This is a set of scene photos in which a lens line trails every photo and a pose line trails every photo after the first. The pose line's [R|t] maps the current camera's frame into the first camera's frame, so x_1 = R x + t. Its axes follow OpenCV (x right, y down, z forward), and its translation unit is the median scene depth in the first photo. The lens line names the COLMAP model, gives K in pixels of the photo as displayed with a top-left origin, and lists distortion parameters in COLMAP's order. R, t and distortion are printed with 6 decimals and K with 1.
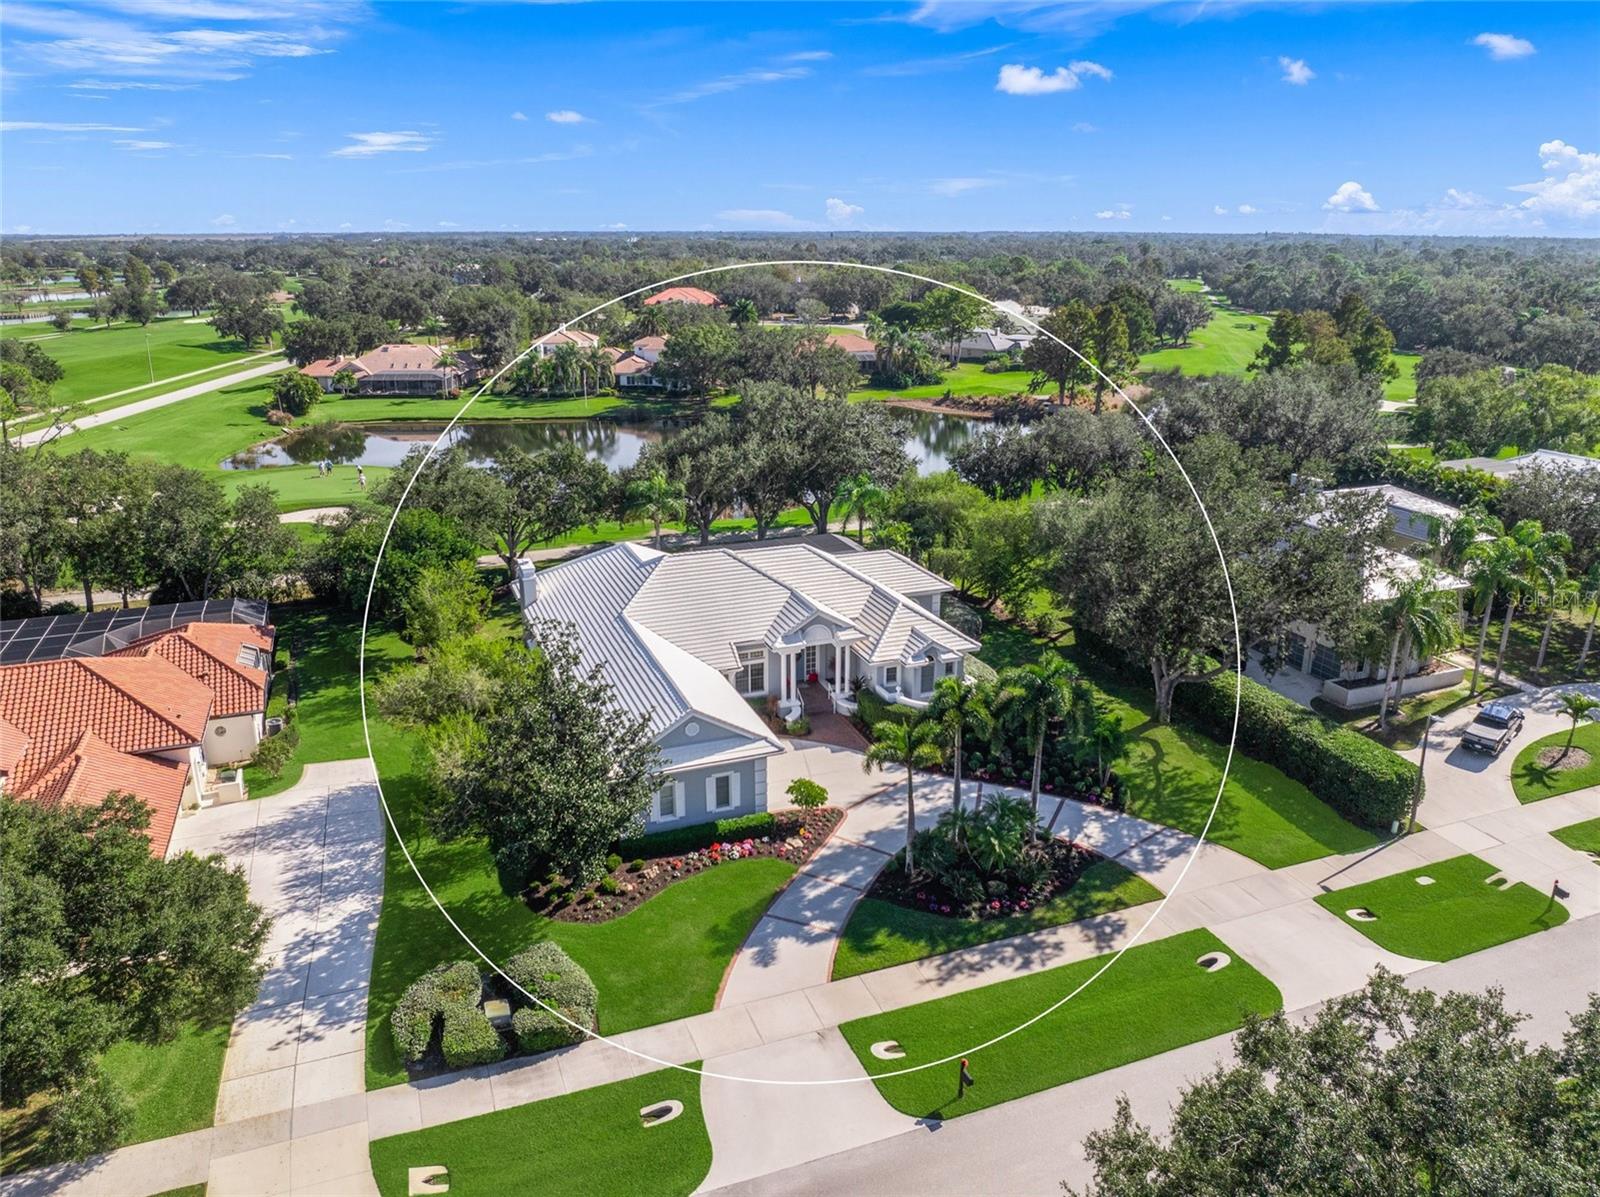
lens RADIAL K [[1128.5, 0, 799.4], [0, 1128.5, 578.0], [0, 0, 1]] dist [-0.037254, 0.001423]
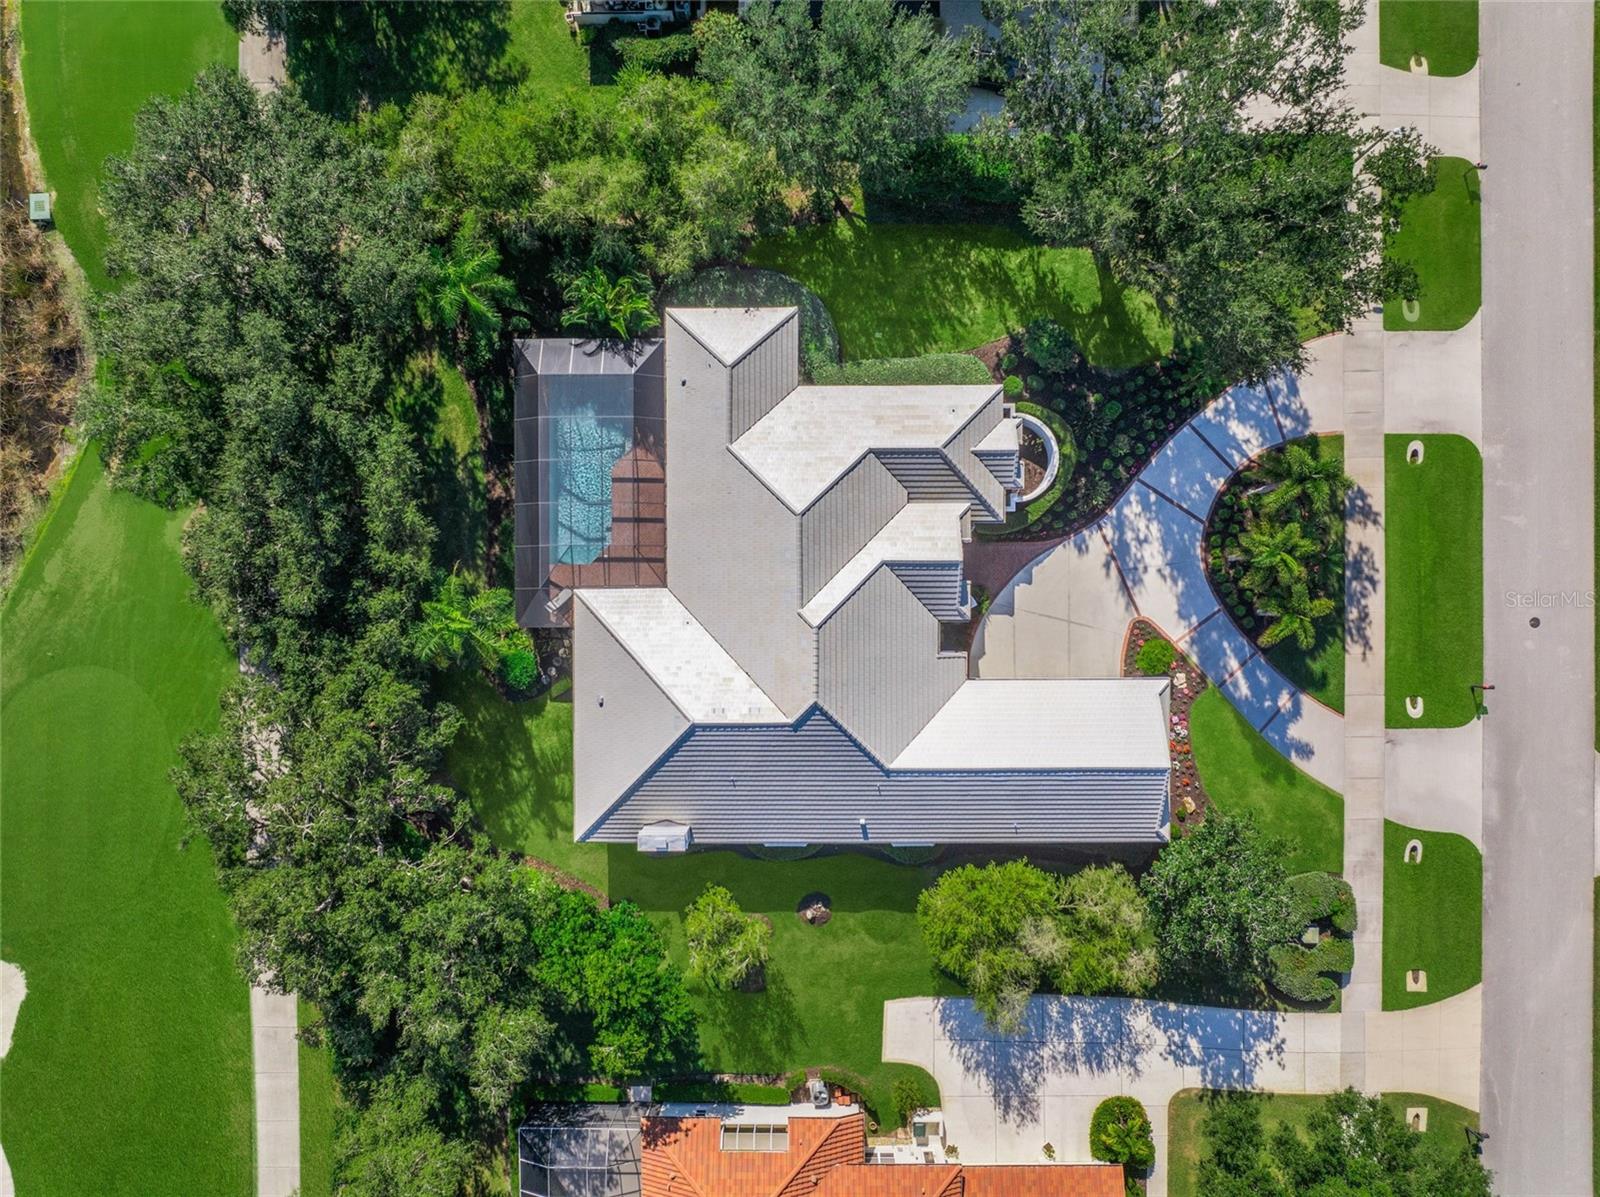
lens RADIAL K [[1099.8, 0, 800.0], [0, 1099.8, 598.5], [0, 0, 1]] dist [-0.042144, 0.001419]
pose [[0.358149, -0.933490, -0.018027, -0.038429], [0.294823, 0.094751, 0.950843, -0.823454], [-0.885894, -0.345858, 0.309149, 0.842722]]
